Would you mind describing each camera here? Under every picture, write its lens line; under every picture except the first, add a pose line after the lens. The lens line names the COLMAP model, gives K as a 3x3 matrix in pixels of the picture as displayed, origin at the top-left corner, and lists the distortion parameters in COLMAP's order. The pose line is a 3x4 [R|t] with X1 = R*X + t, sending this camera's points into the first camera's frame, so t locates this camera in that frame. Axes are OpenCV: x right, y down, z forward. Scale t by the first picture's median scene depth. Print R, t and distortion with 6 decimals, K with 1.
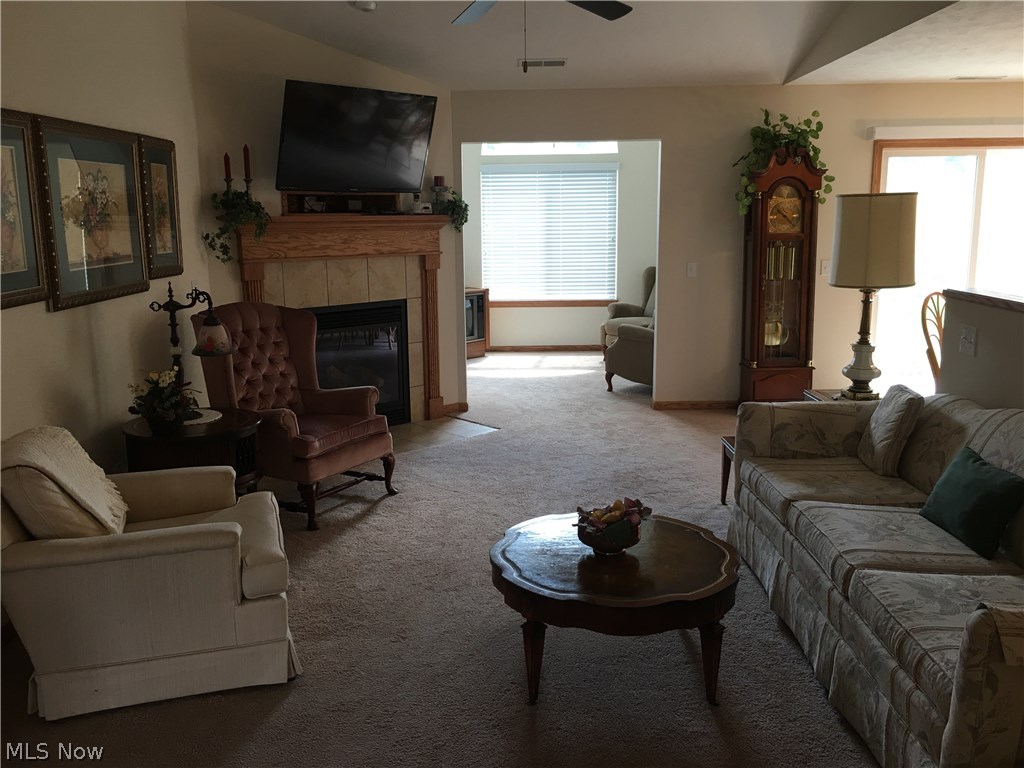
lens RADIAL K [[870.0, 0, 507.9], [0, 870.0, 378.9], [0, 0, 1]] dist [0.073388, -0.093498]
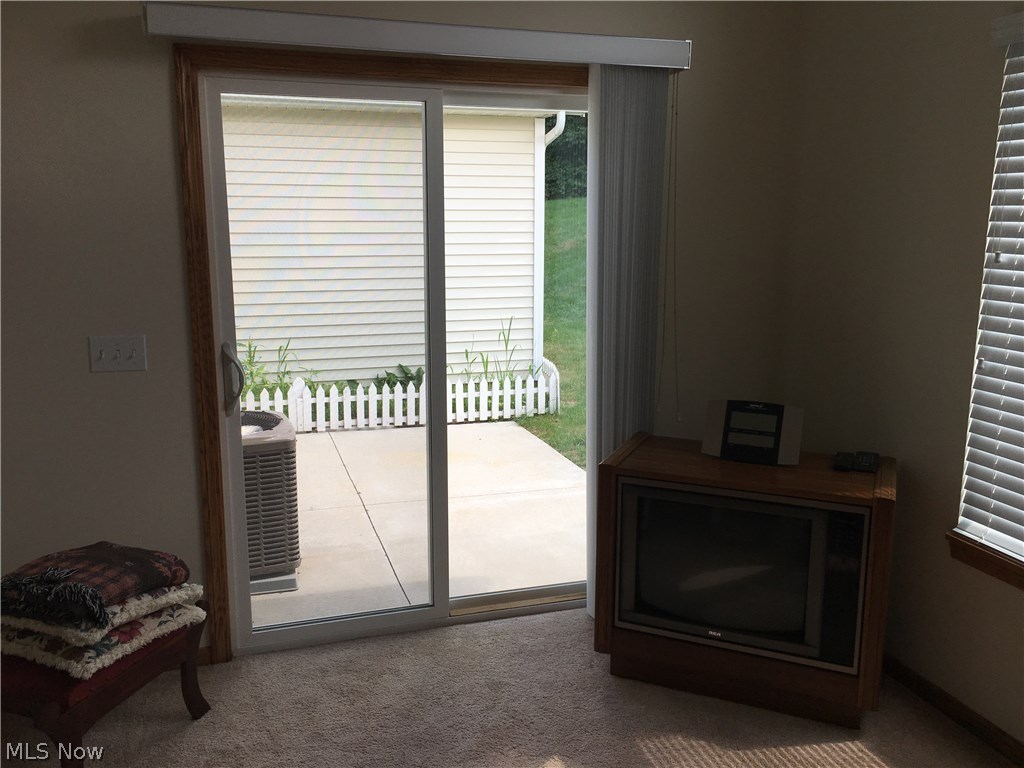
lens RADIAL K [[870.0, 0, 507.9], [0, 870.0, 378.9], [0, 0, 1]] dist [0.073388, -0.093498]
pose [[0.317363, 0.188630, -0.929354, 0.274607], [-0.182552, 0.973839, 0.135320, -0.234536], [0.930567, 0.126710, 0.343496, 1.217756]]
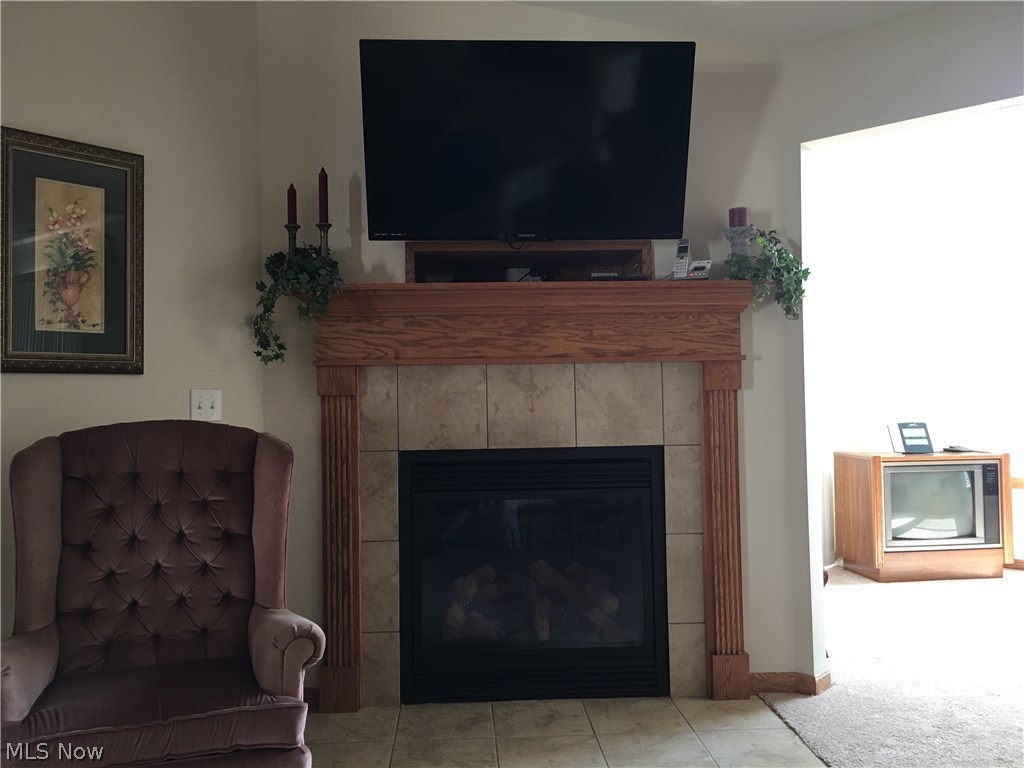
lens RADIAL K [[870.0, 0, 507.9], [0, 870.0, 378.9], [0, 0, 1]] dist [0.073388, -0.093498]
pose [[0.758599, -0.015788, -0.651366, 0.154833], [-0.113621, 0.981183, -0.156108, -0.041056], [0.641574, 0.192432, 0.742531, 0.570142]]
